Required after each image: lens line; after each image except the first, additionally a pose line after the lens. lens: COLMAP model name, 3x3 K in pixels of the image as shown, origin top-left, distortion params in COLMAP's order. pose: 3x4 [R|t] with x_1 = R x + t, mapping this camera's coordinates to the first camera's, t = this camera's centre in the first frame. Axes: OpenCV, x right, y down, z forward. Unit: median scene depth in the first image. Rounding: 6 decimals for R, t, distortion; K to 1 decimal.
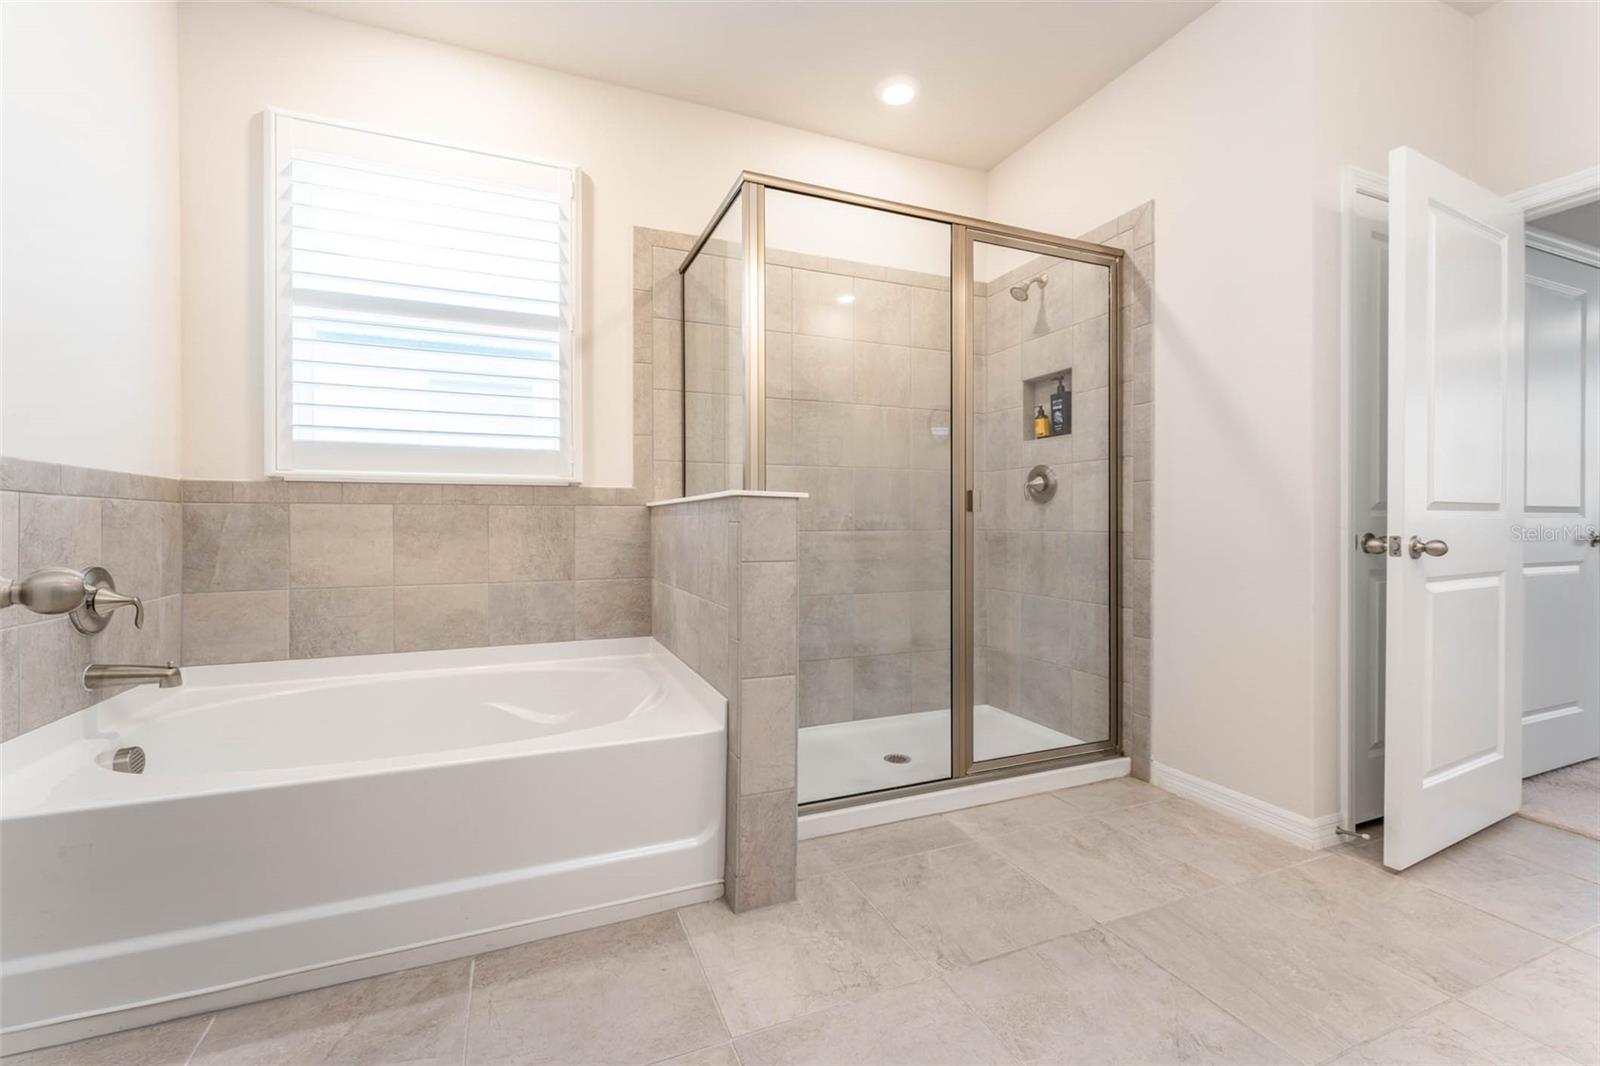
lens RADIAL K [[644.9, 0, 773.2], [0, 644.9, 523.7], [0, 0, 1]] dist [0.004136, -0.001197]
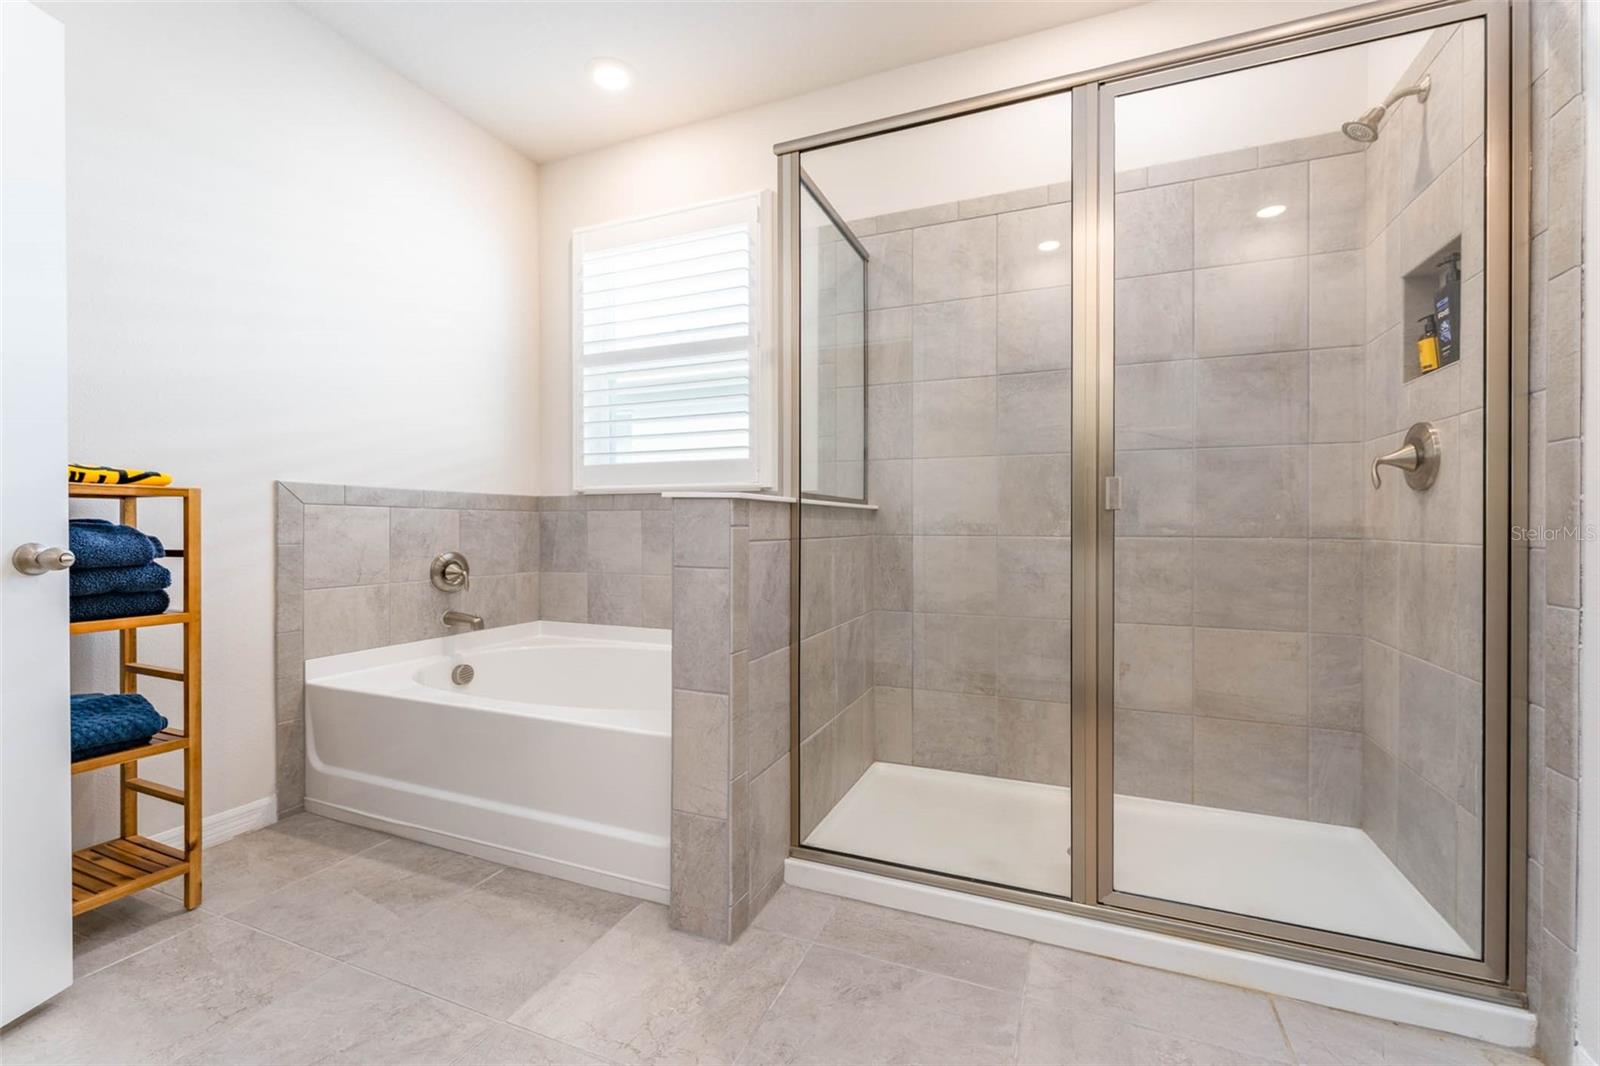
lens RADIAL K [[644.9, 0, 807.0], [0, 644.9, 525.2], [0, 0, 1]] dist [0.004136, -0.001197]
pose [[0.729508, 0.002381, -0.683968, 0.554783], [-0.002495, 0.999997, 0.000819, -0.002863], [0.683967, 0.001109, 0.729512, 0.316961]]
